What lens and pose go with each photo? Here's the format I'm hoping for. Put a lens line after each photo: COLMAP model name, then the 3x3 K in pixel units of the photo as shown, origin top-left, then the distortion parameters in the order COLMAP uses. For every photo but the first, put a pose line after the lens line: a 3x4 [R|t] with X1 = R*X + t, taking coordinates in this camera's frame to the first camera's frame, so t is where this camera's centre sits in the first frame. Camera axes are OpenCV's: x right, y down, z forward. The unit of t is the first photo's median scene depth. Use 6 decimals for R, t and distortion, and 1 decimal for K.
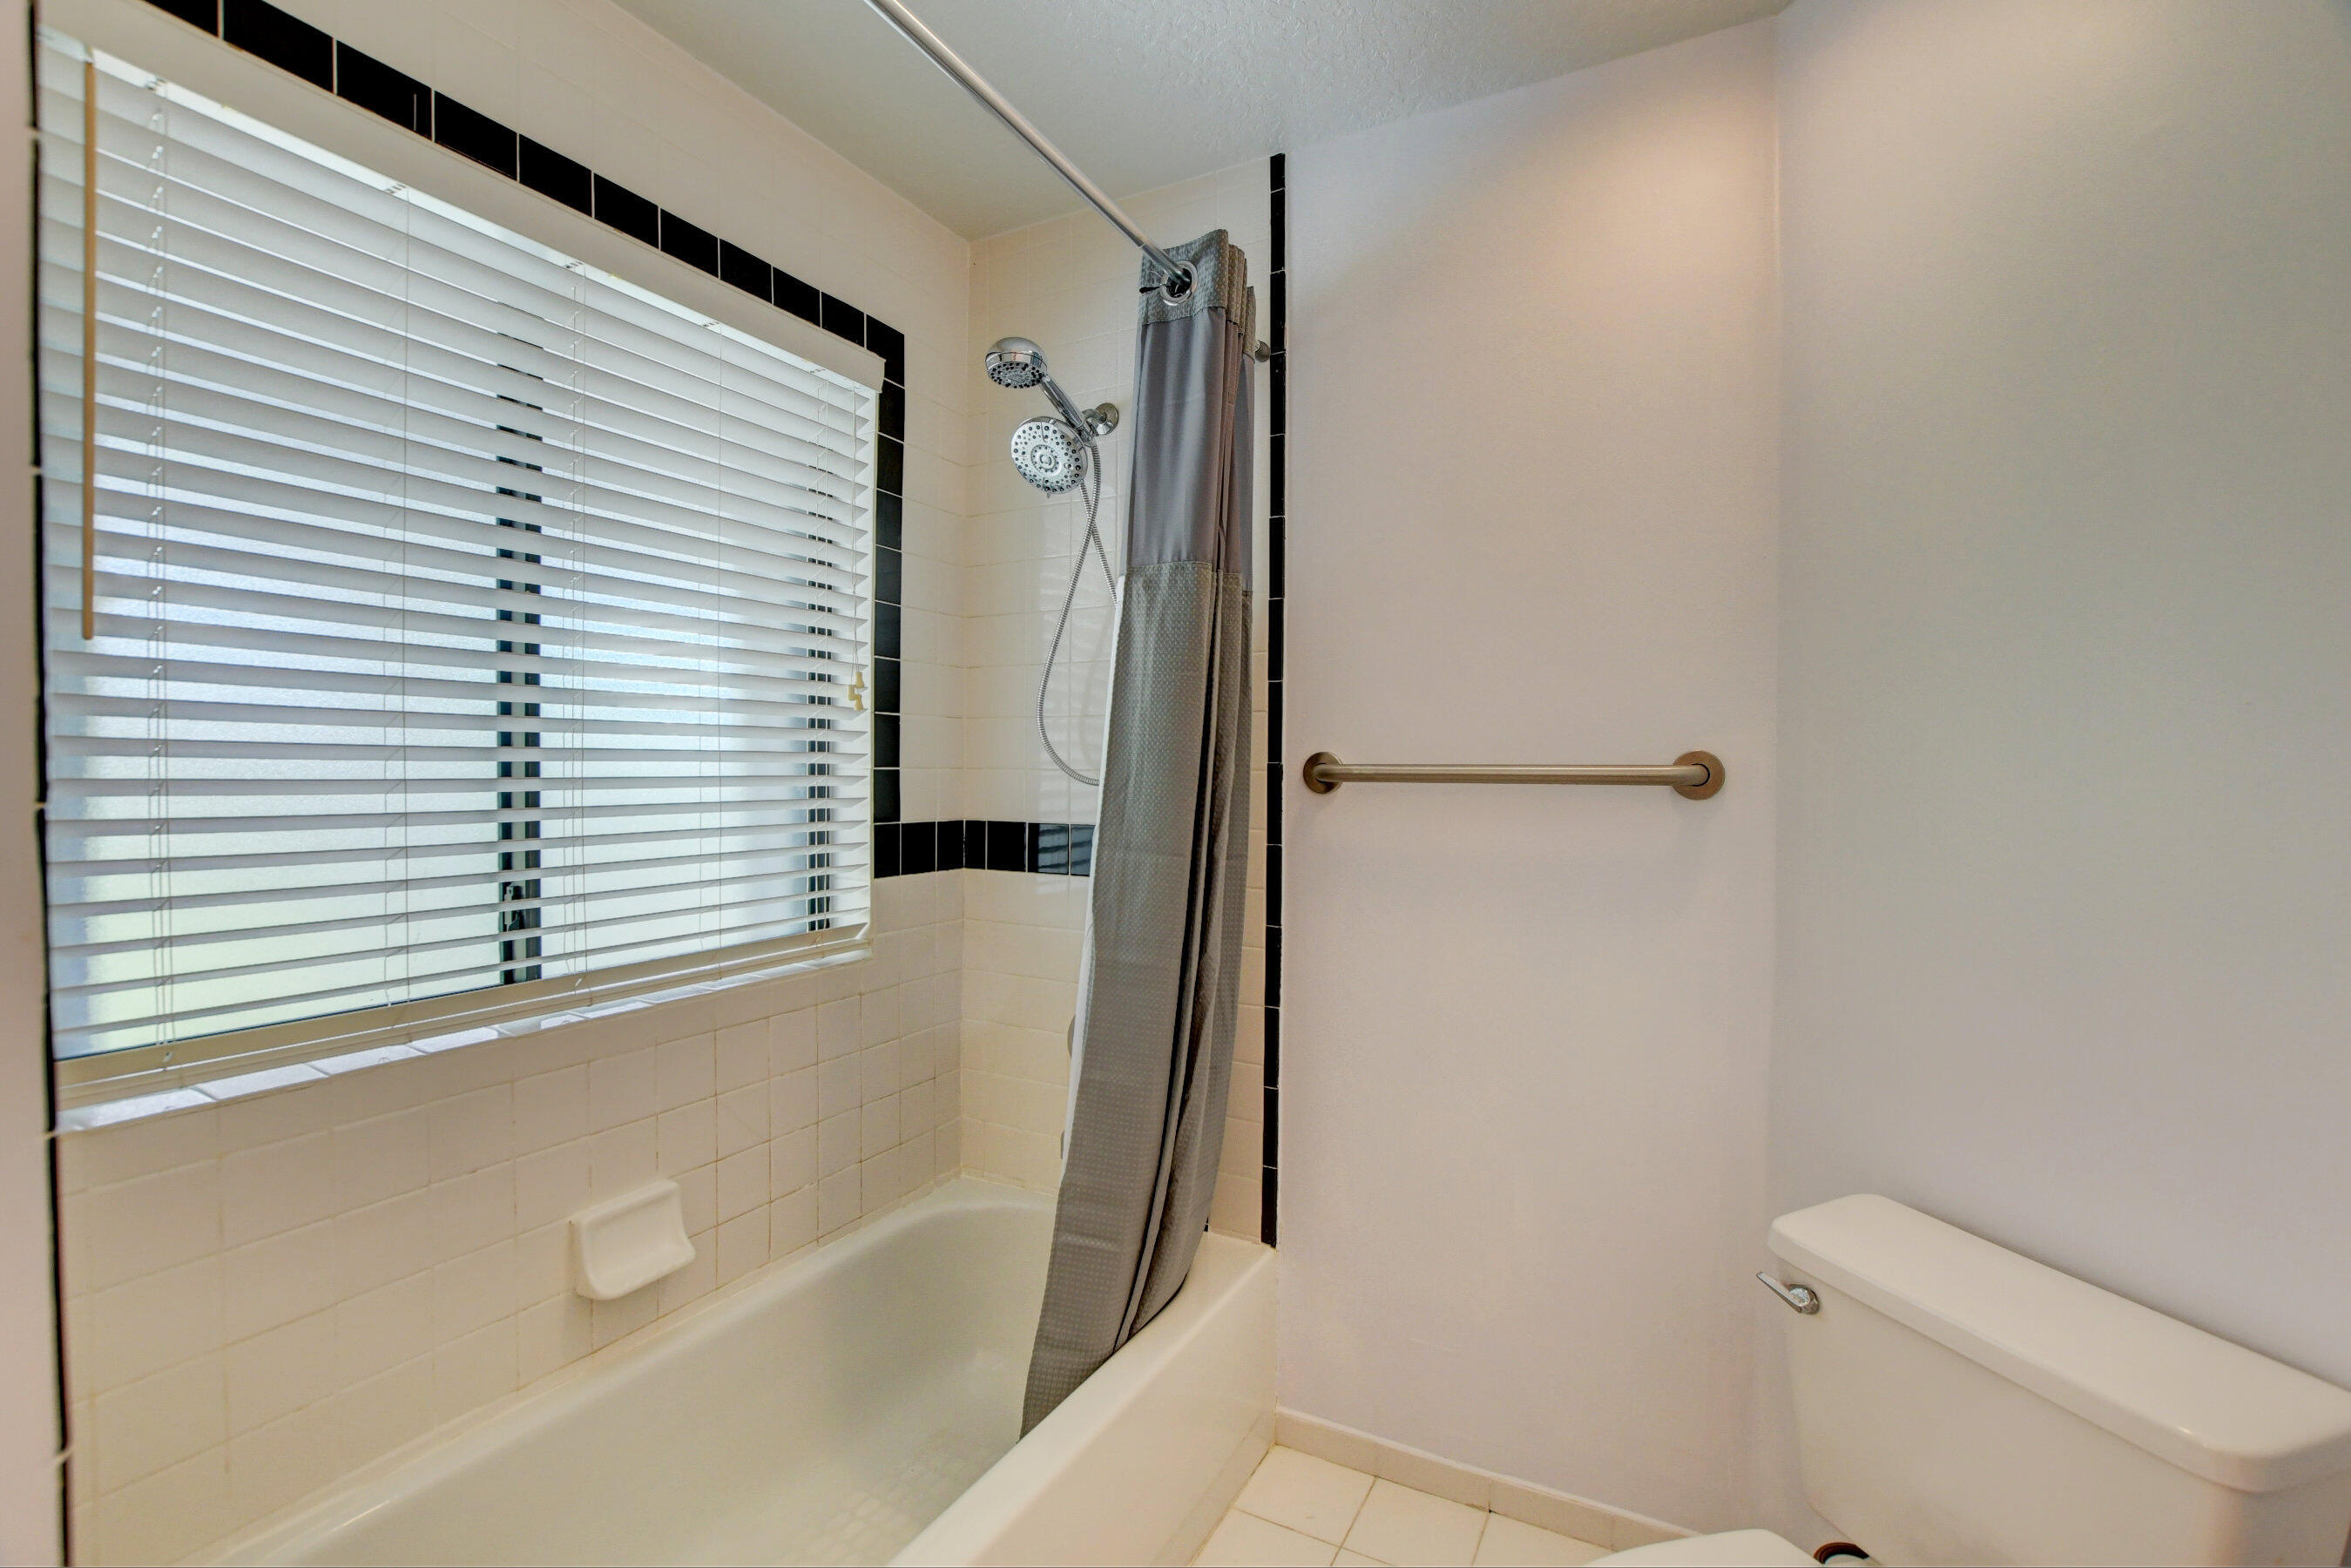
lens RADIAL K [[1037.0, 0, 1169.5], [0, 1037.0, 785.7], [0, 0, 1]] dist [-0.030471, 0.003210]
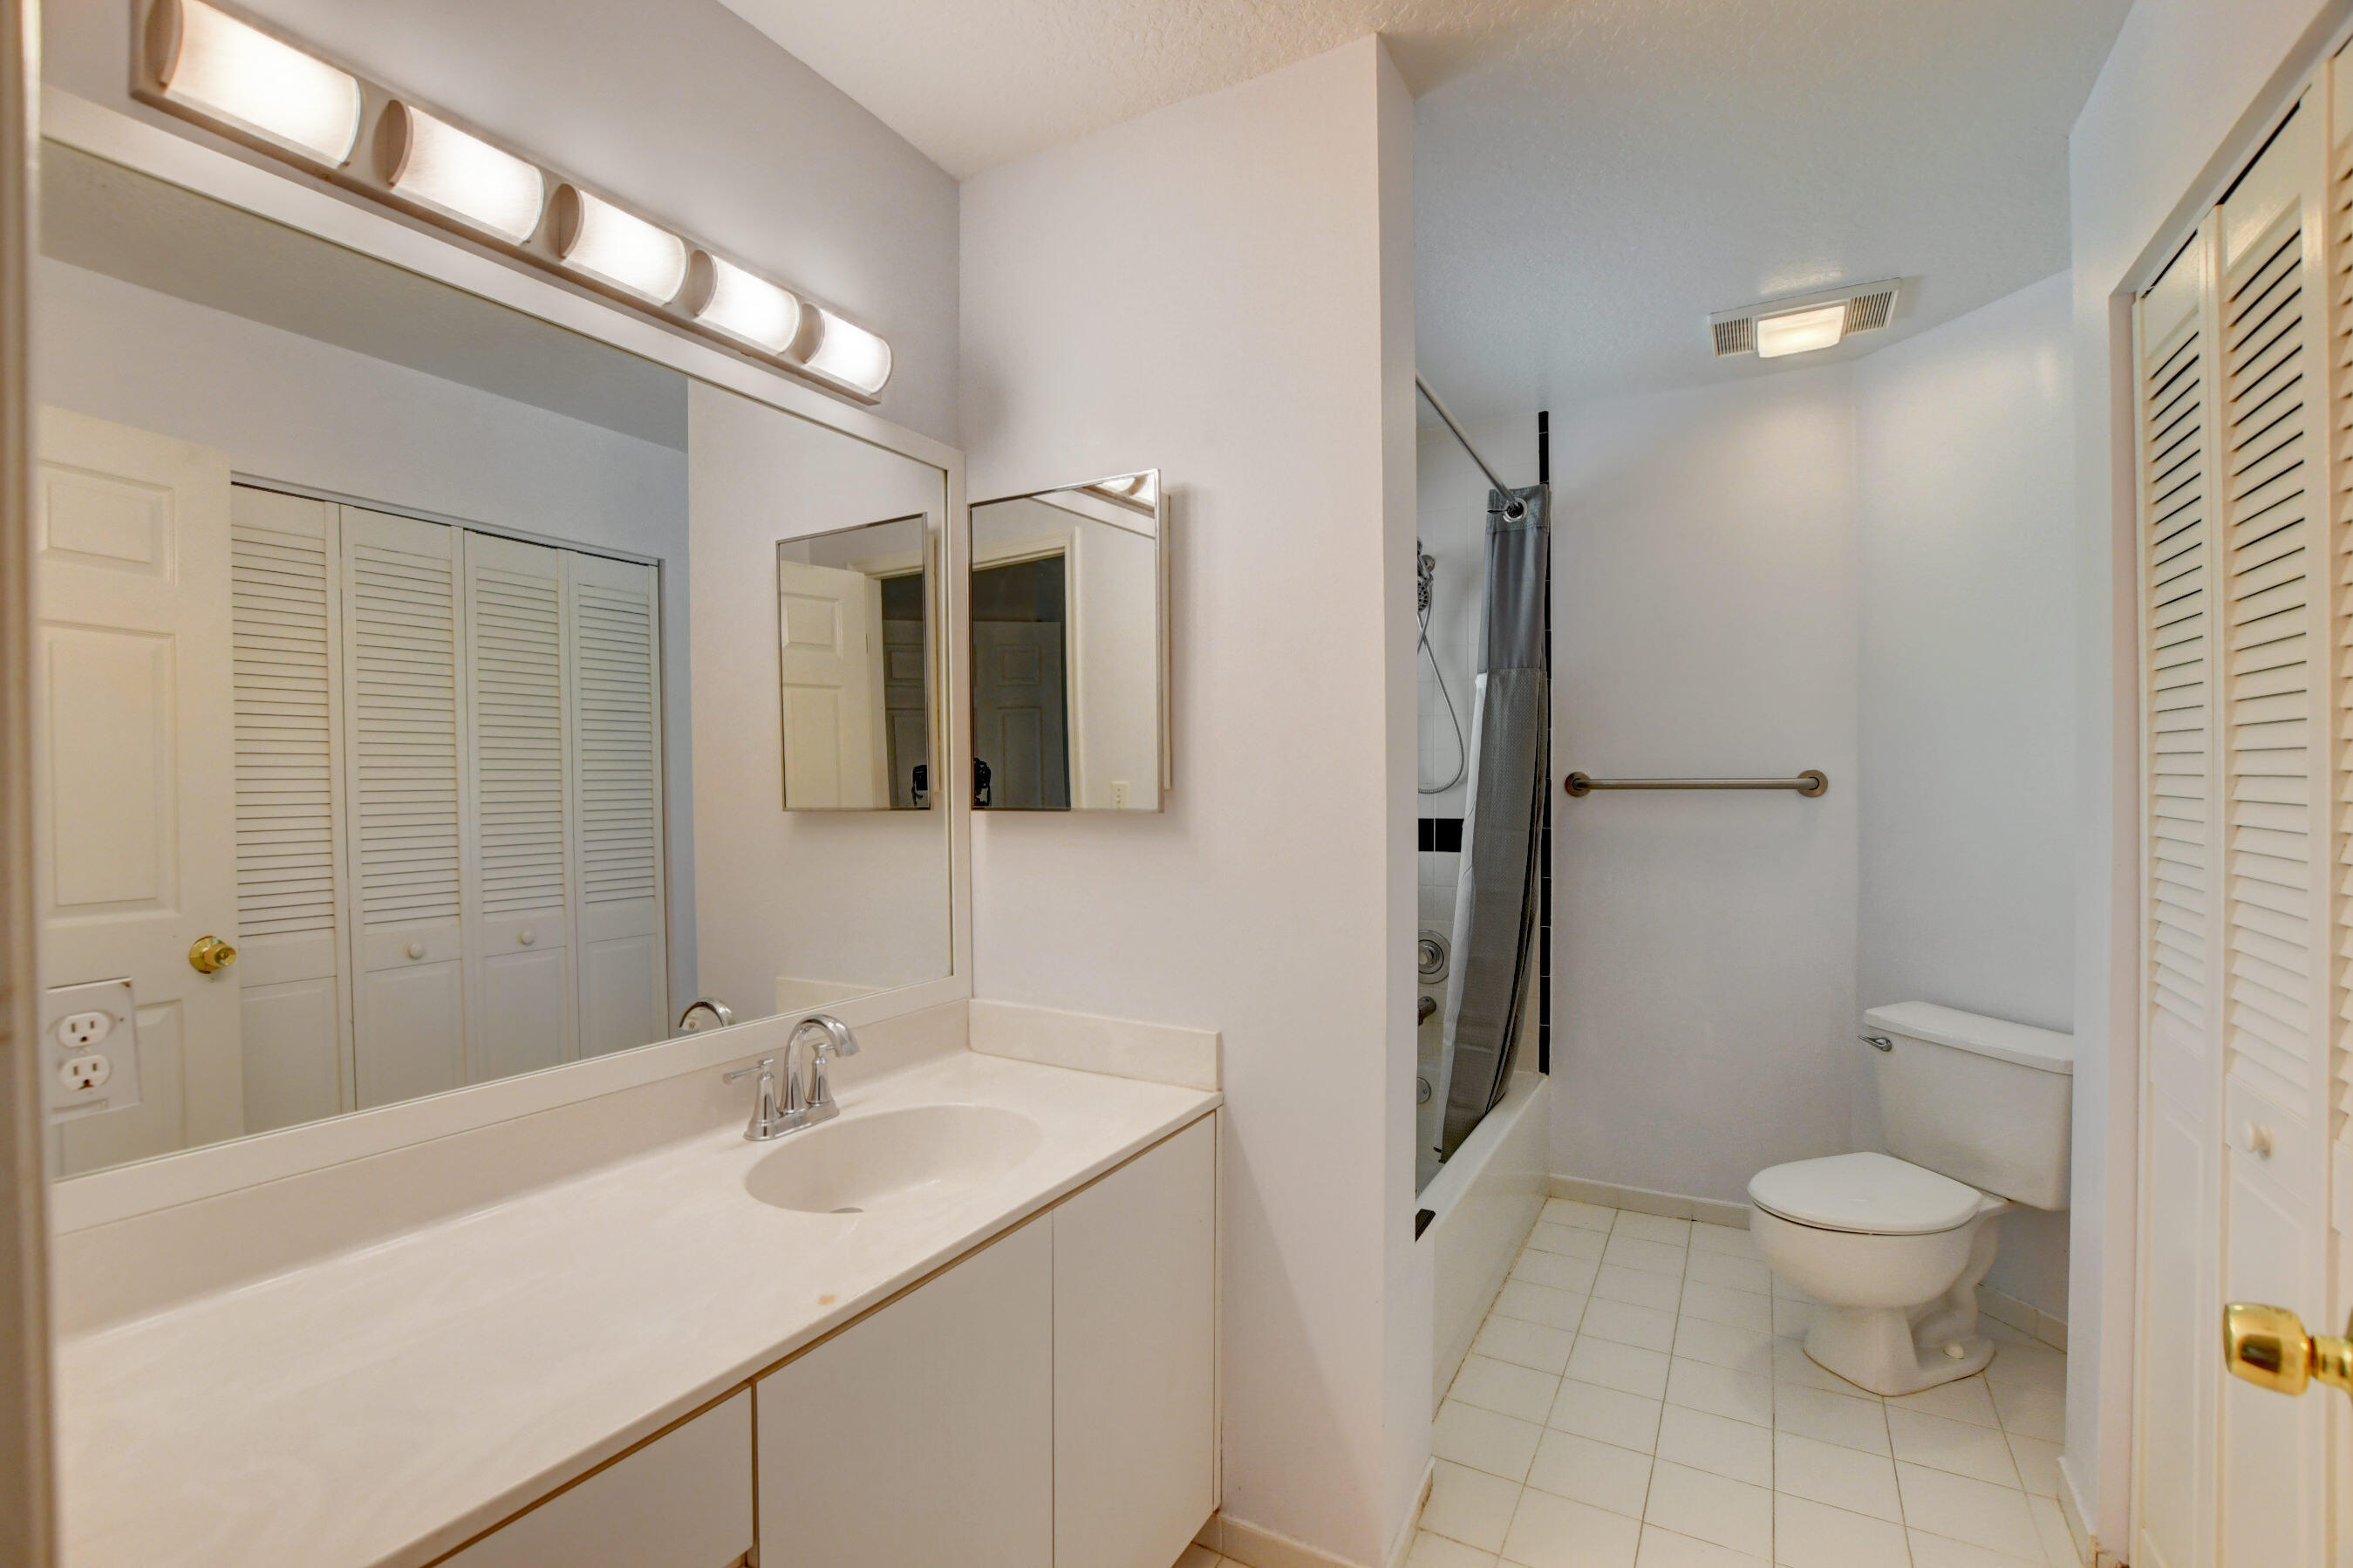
lens RADIAL K [[1037.9, 0, 1170.5], [0, 1037.9, 785.7], [0, 0, 1]] dist [-0.030471, 0.003210]
pose [[0.999793, -0.009631, -0.017936, -0.557154], [0.009383, 0.999860, -0.013860, 0.007971], [0.018067, 0.013689, 0.999743, -0.785343]]
